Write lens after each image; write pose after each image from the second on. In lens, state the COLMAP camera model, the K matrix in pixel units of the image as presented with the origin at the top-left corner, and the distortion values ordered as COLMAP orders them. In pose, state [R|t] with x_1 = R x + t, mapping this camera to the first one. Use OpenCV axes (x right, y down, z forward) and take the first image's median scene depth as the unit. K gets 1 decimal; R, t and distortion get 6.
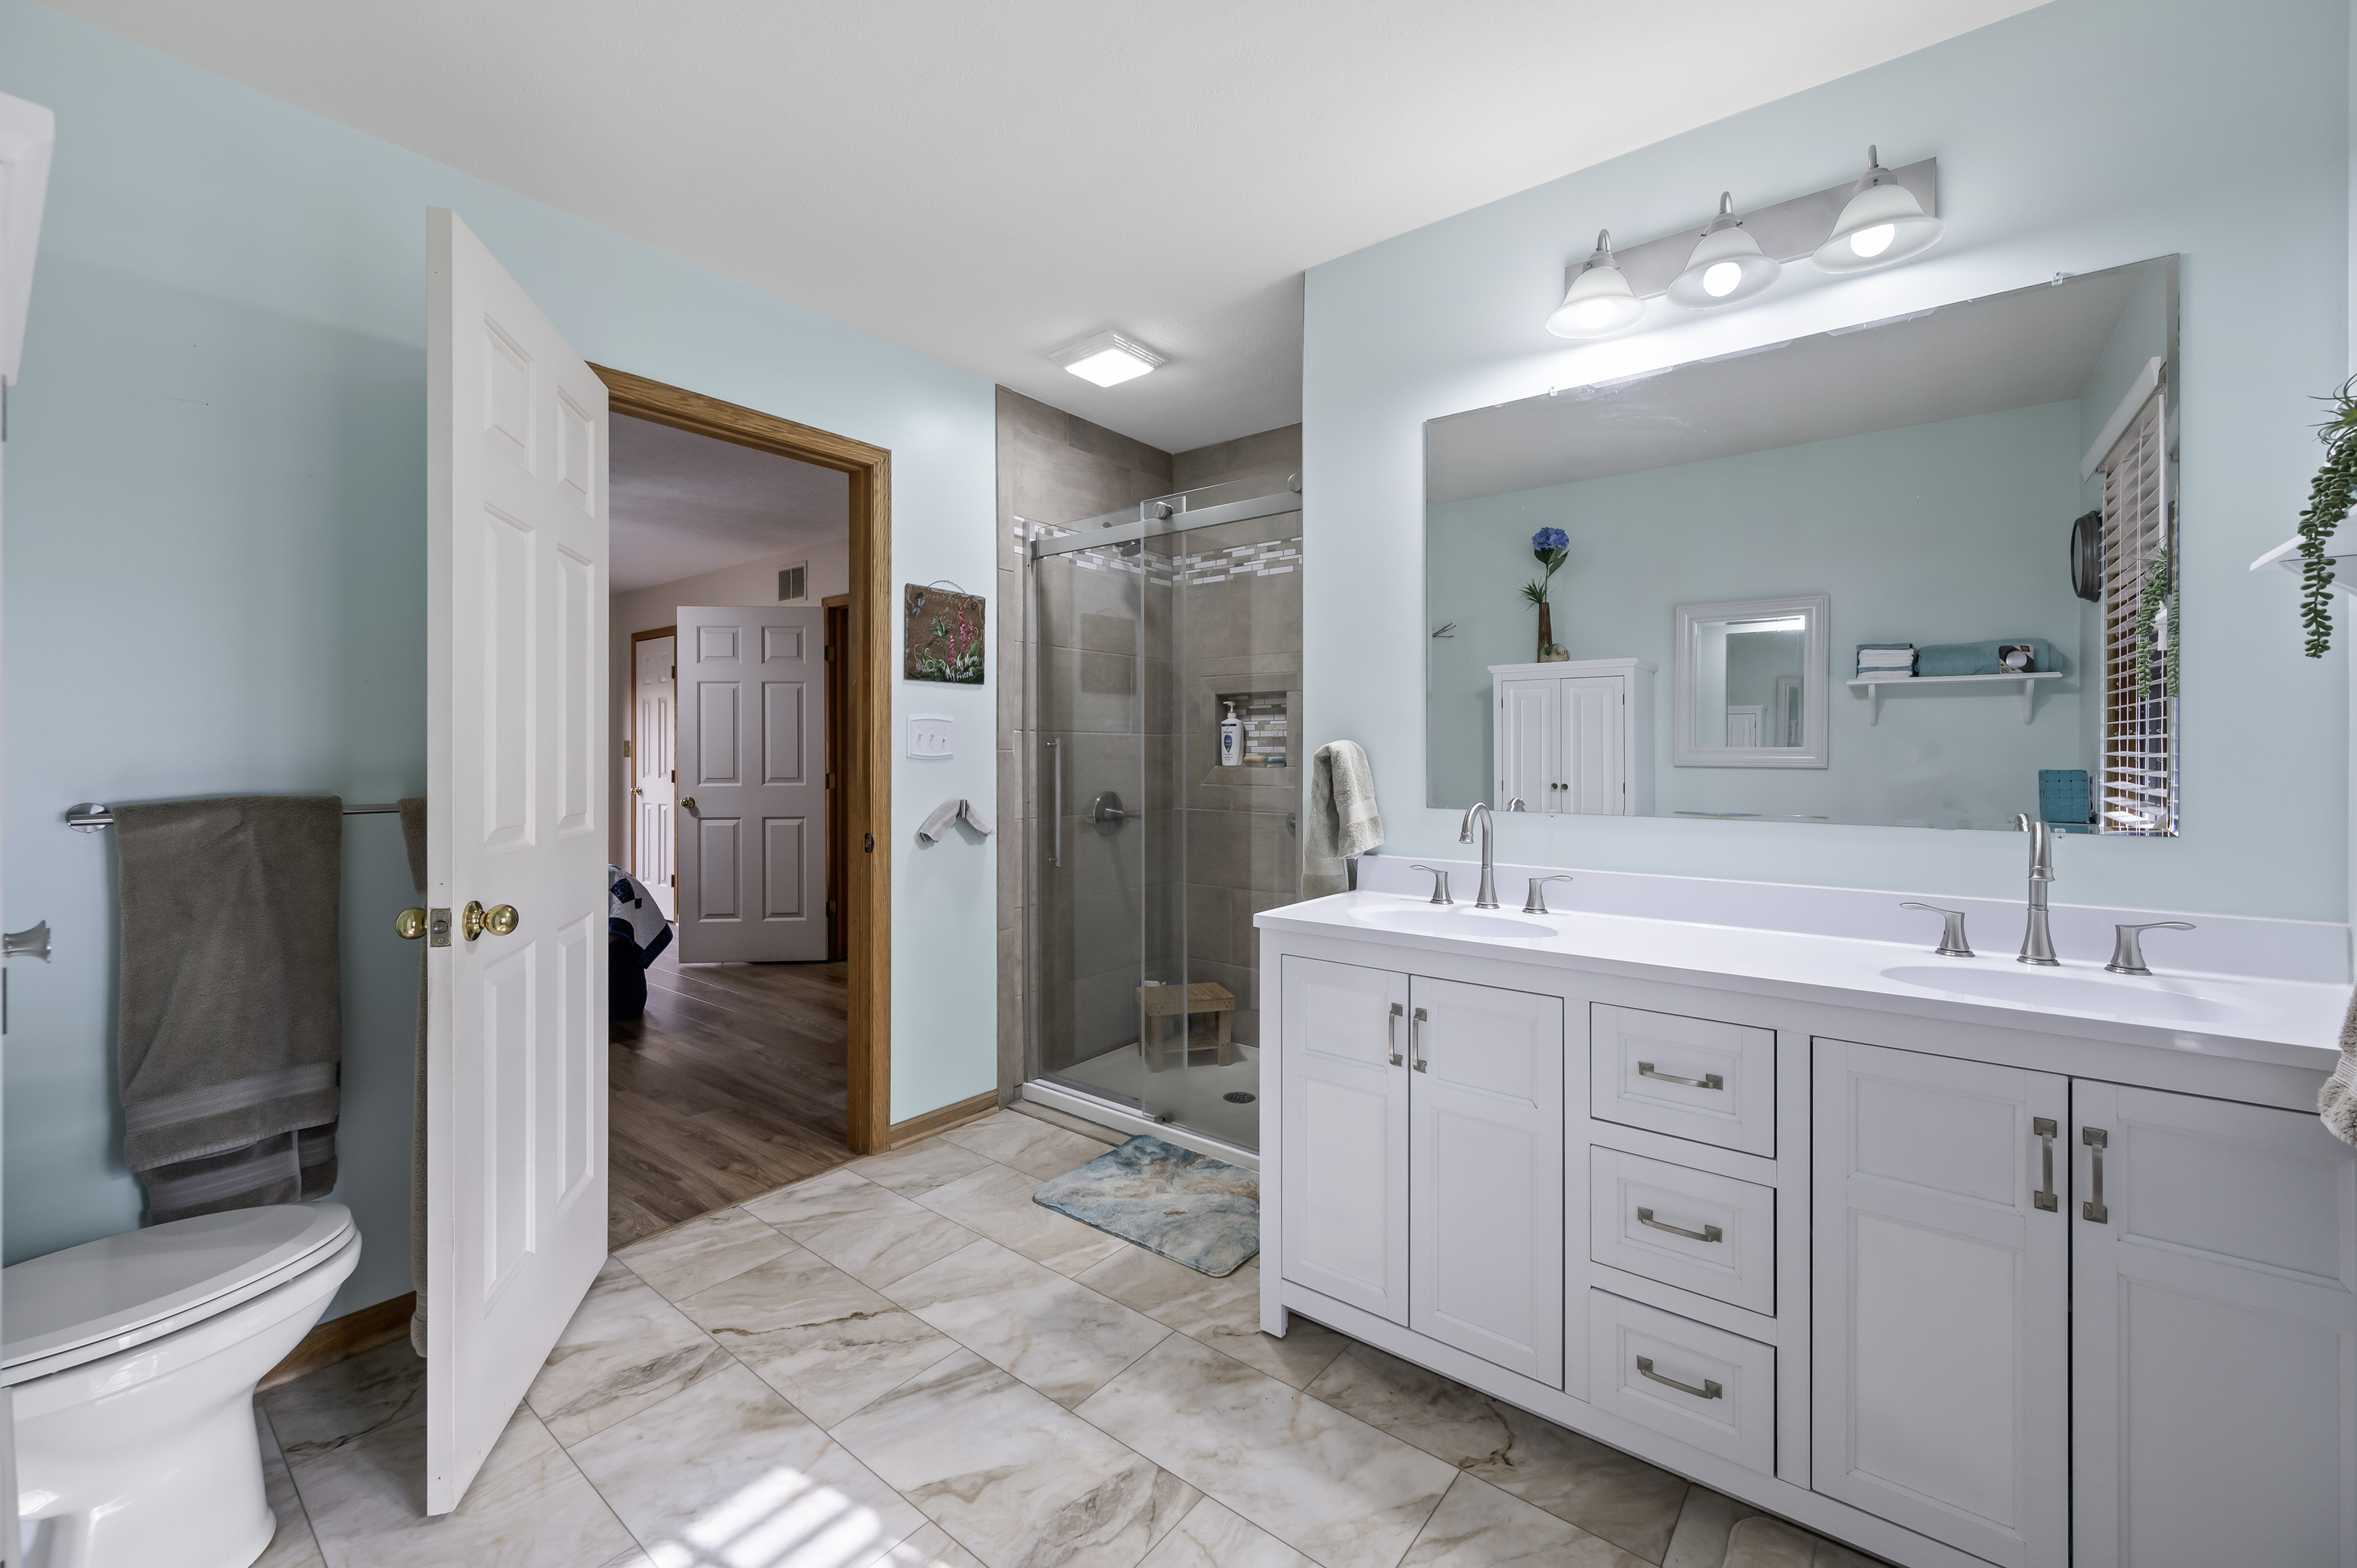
lens RADIAL K [[937.7, 0, 1175.0], [0, 937.7, 780.9], [0, 0, 1]] dist [-0.000091, -0.000127]
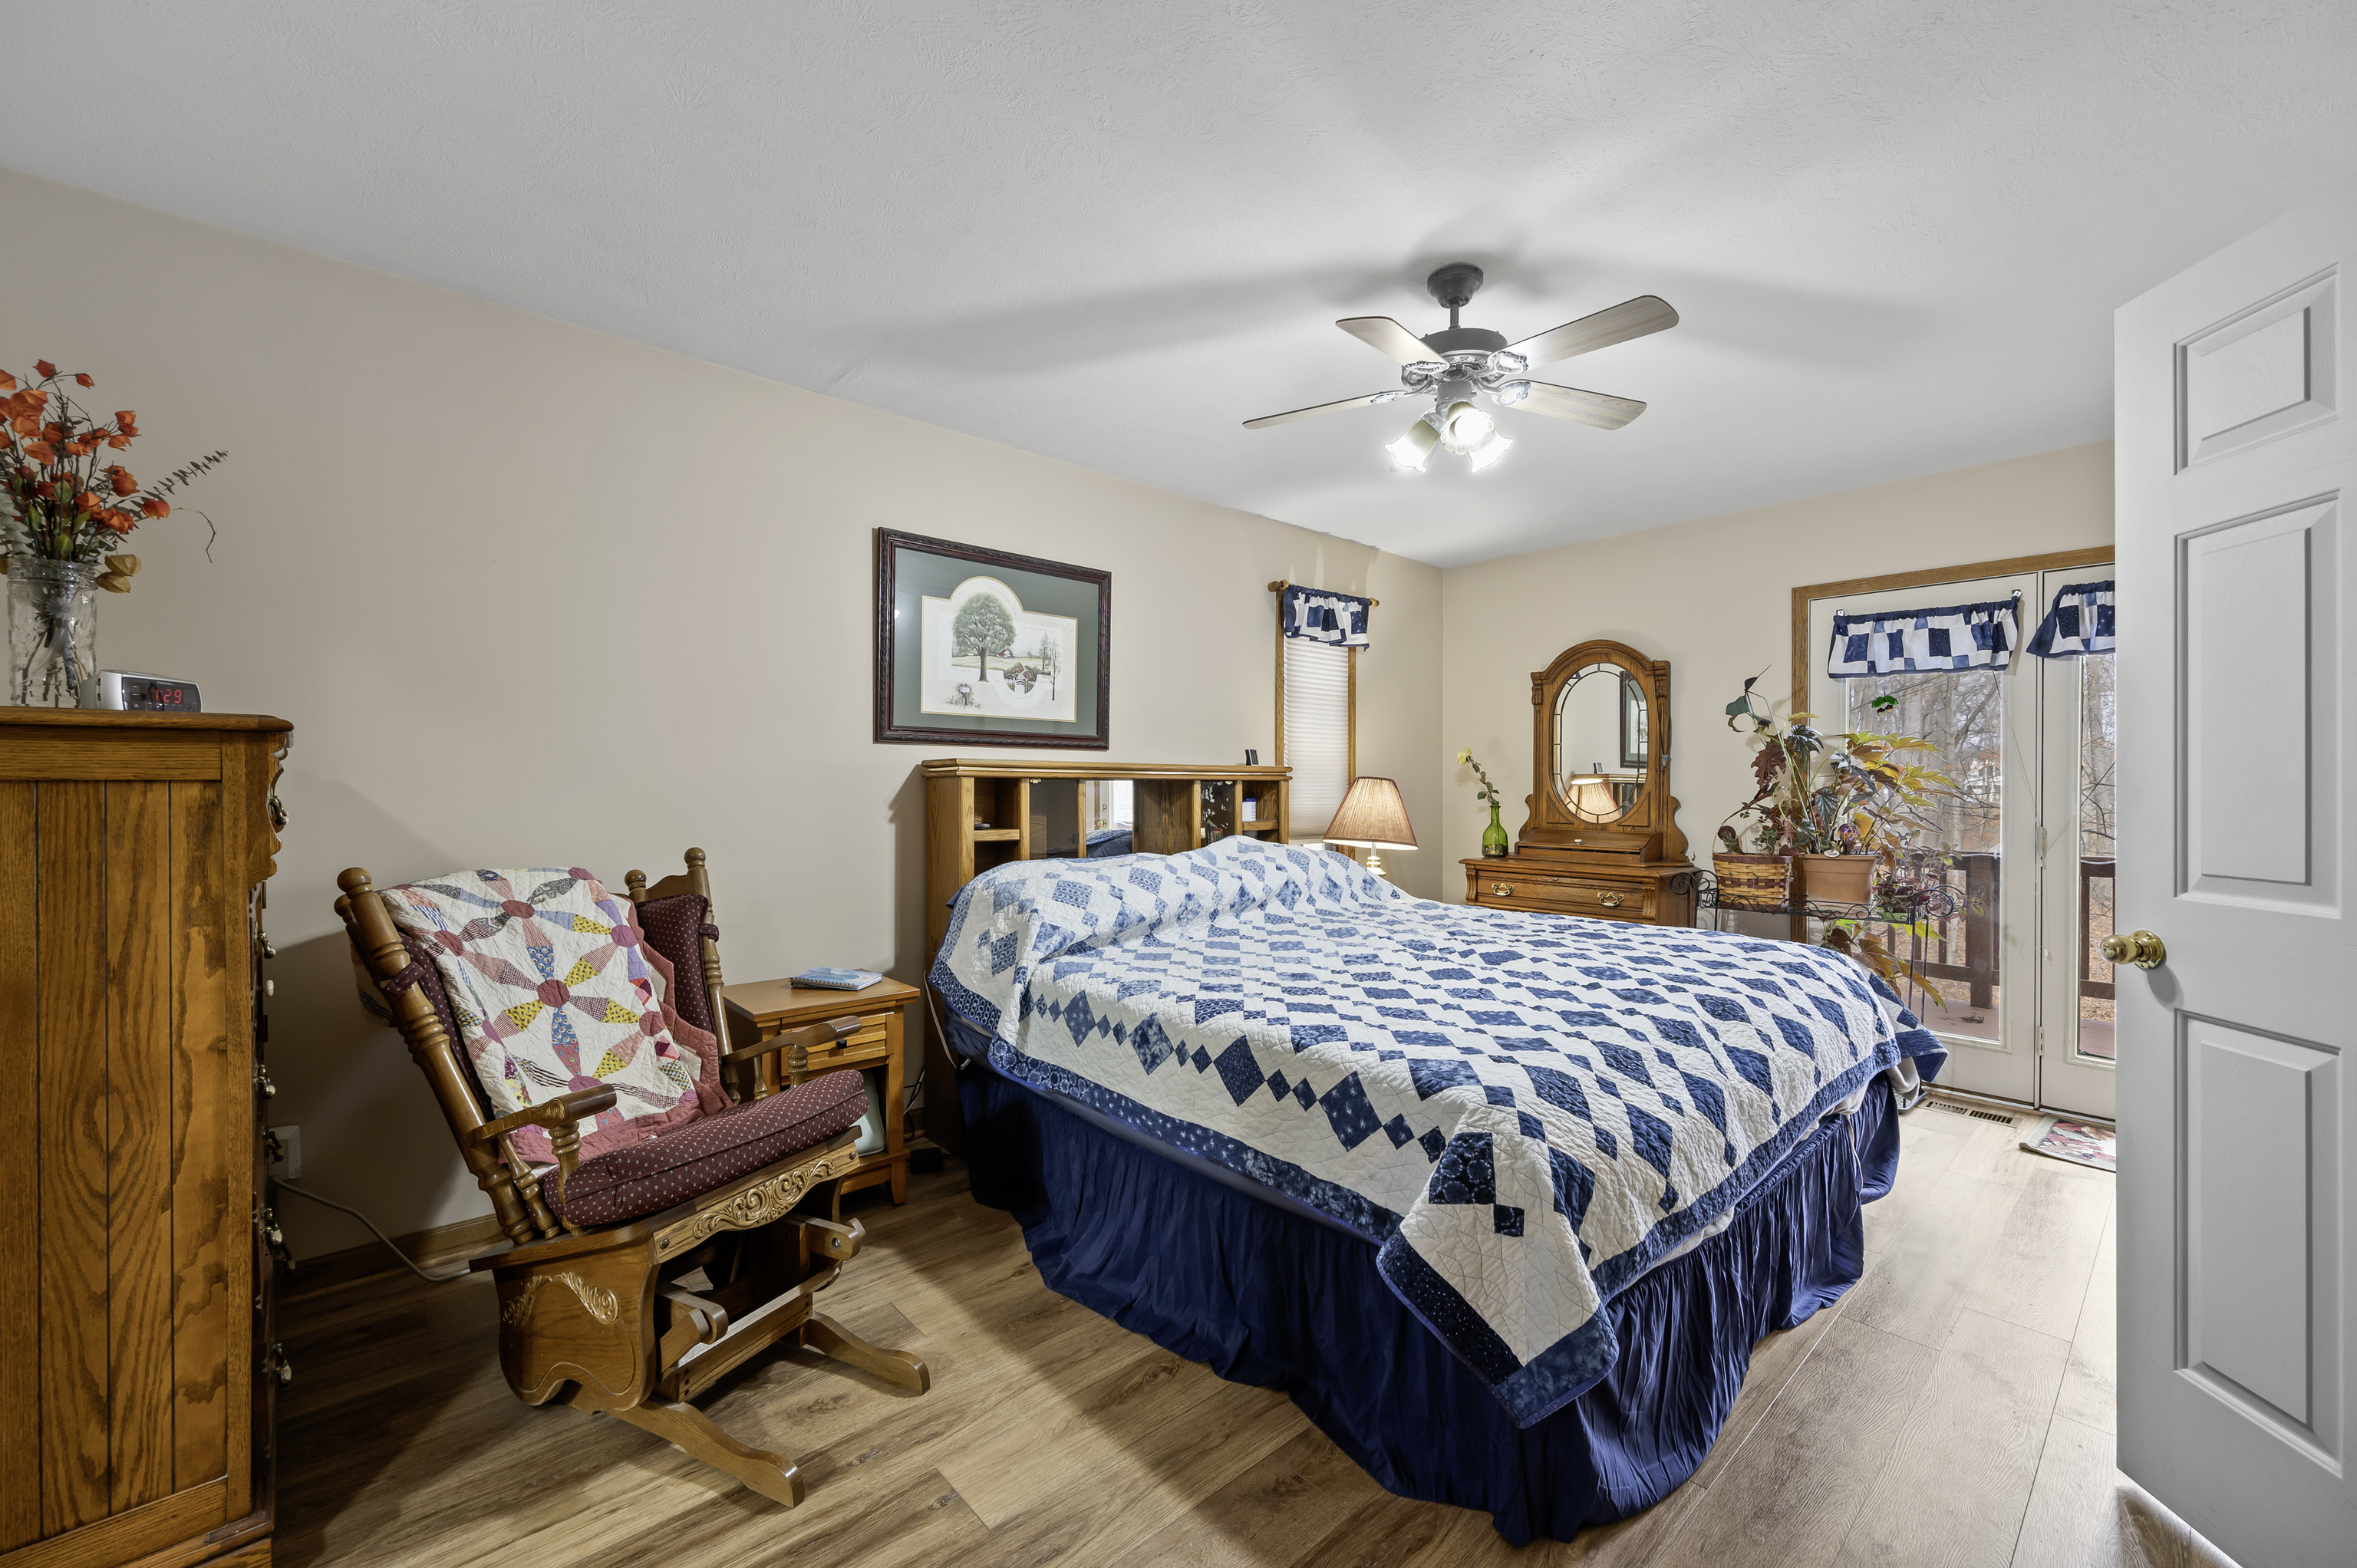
lens RADIAL K [[941.3, 0, 1168.3], [0, 941.3, 782.3], [0, 0, 1]] dist [0.001196, -0.000001]
pose [[-0.188098, -0.008894, -0.982110, -0.165423], [-0.025194, 0.999674, -0.004227, -0.021258], [0.981827, 0.023948, -0.188261, 0.751773]]
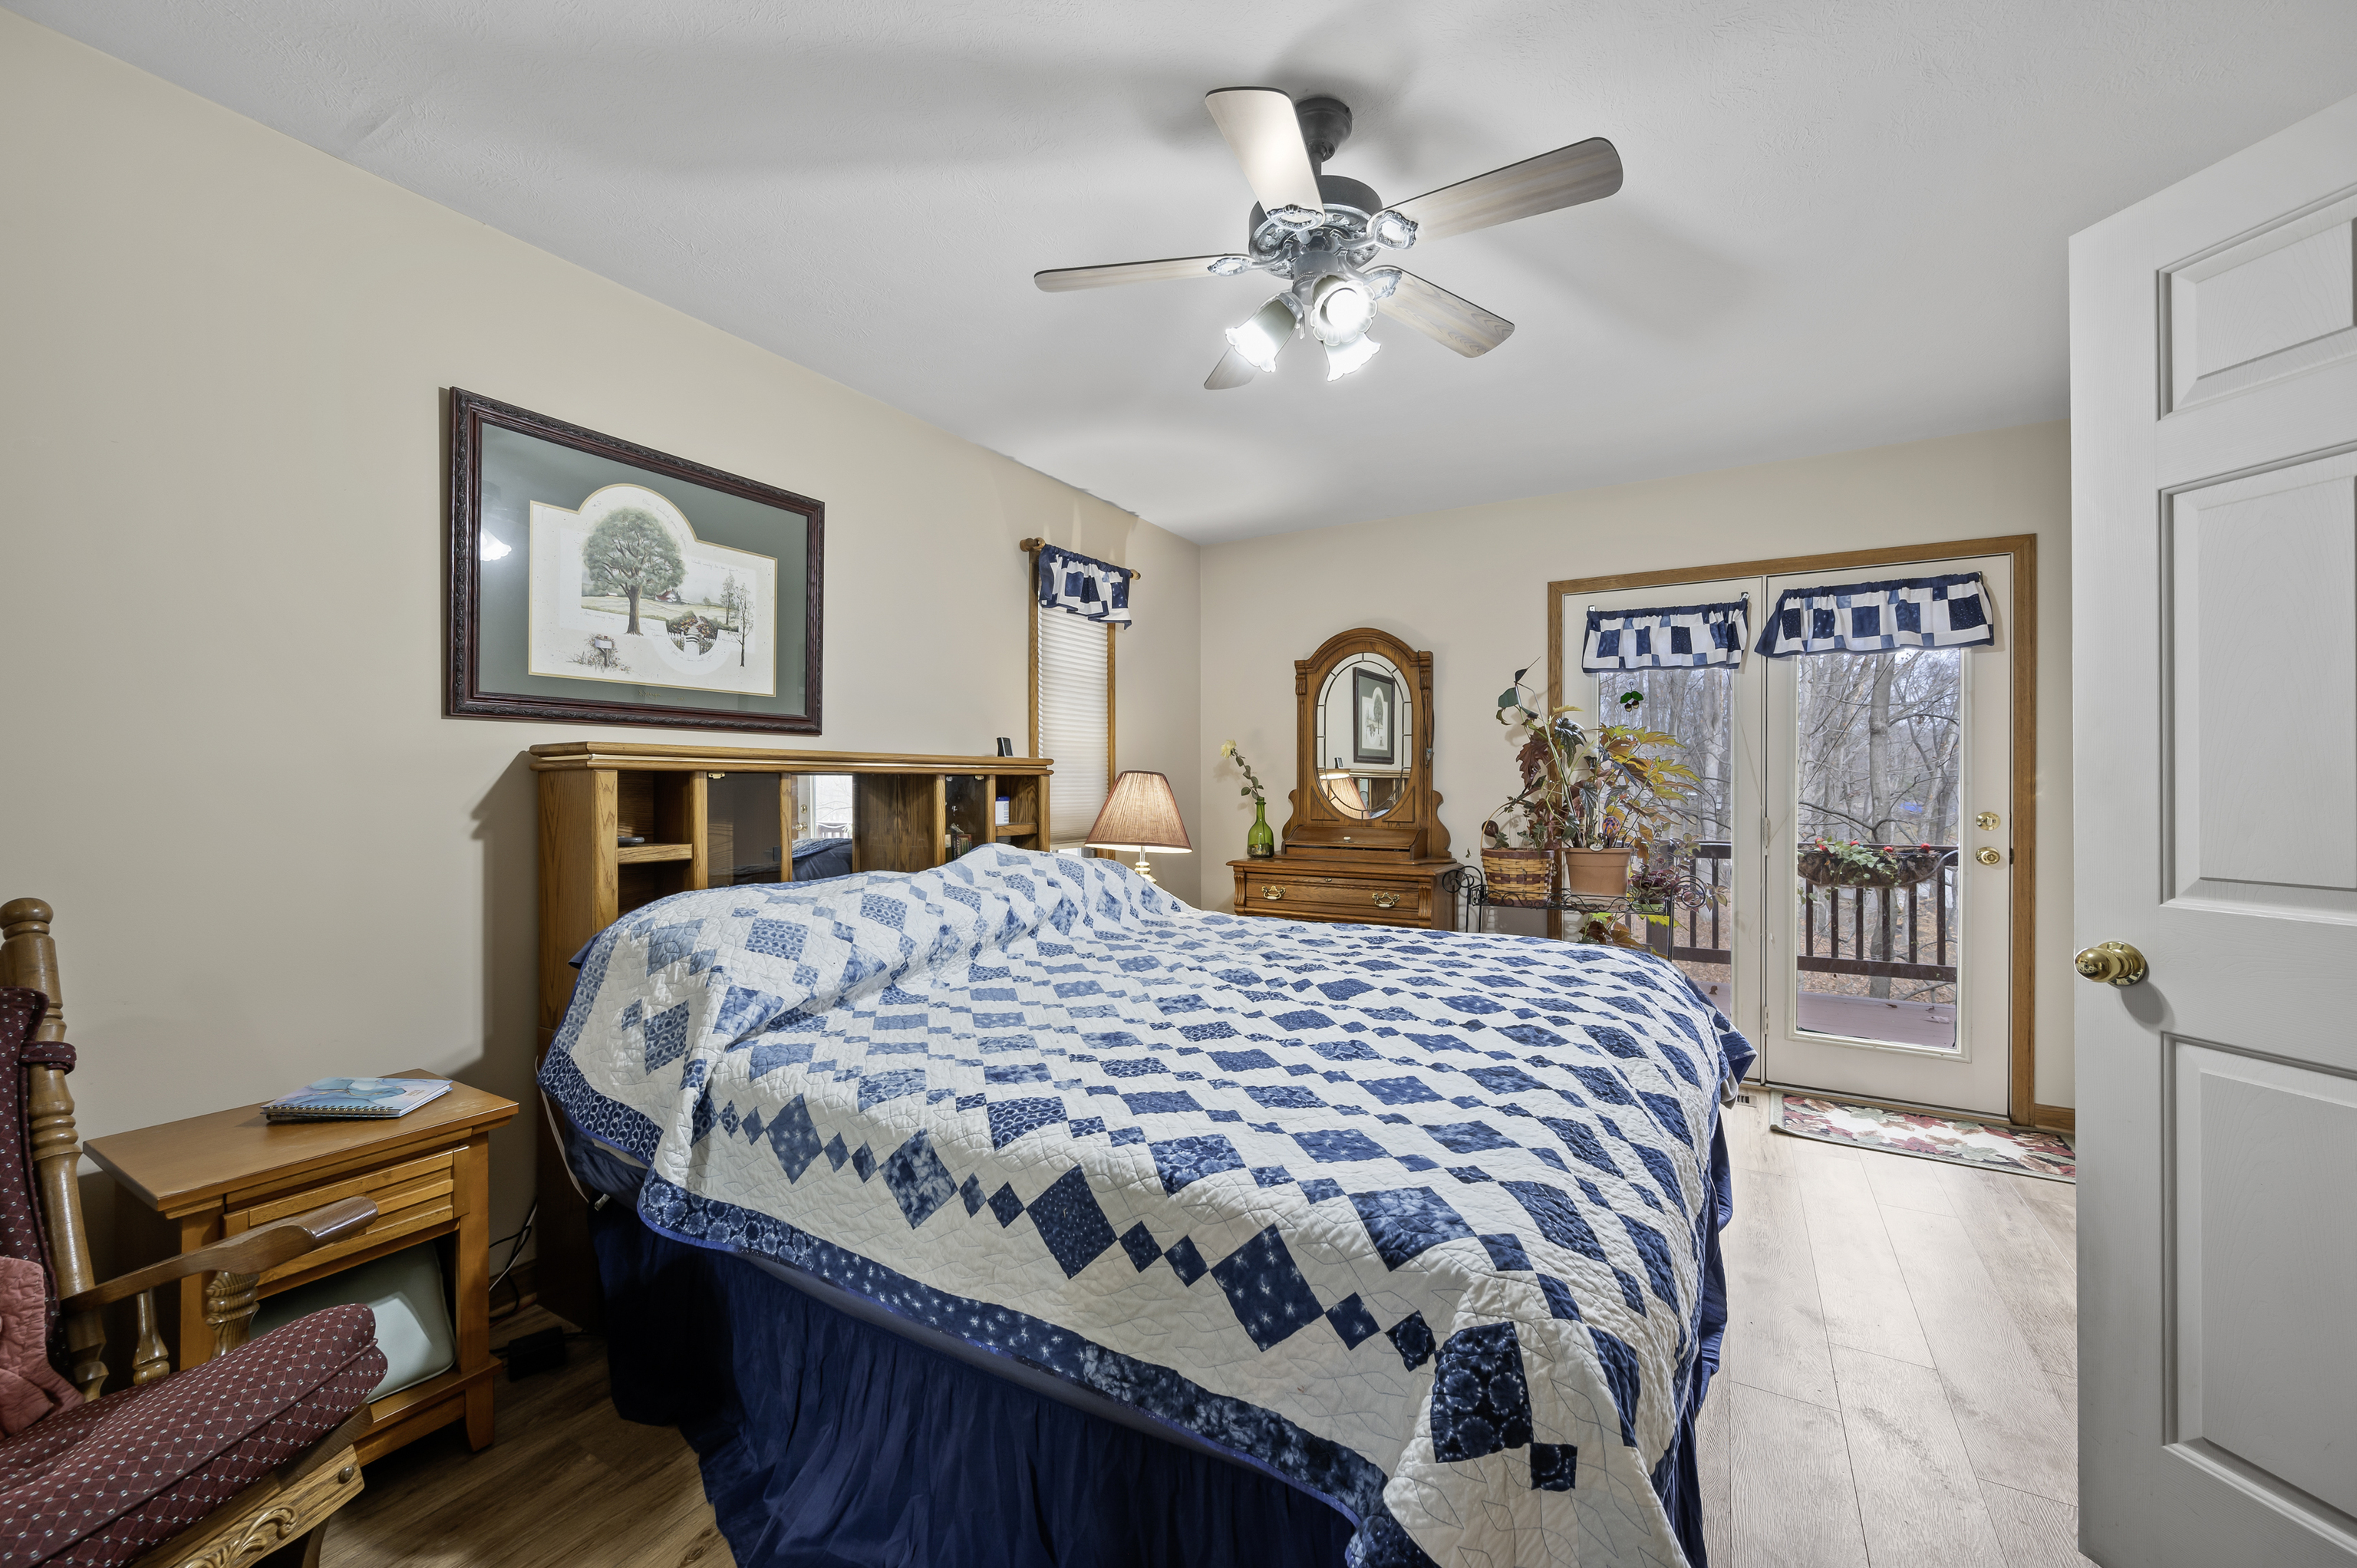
lens RADIAL K [[937.7, 0, 1175.0], [0, 937.7, 780.9], [0, 0, 1]] dist [-0.000091, -0.000127]
pose [[0.127975, -0.006539, -0.991756, -0.293600], [-0.020060, 0.999757, -0.009180, -0.020332], [0.991574, 0.021070, 0.127813, 0.706319]]
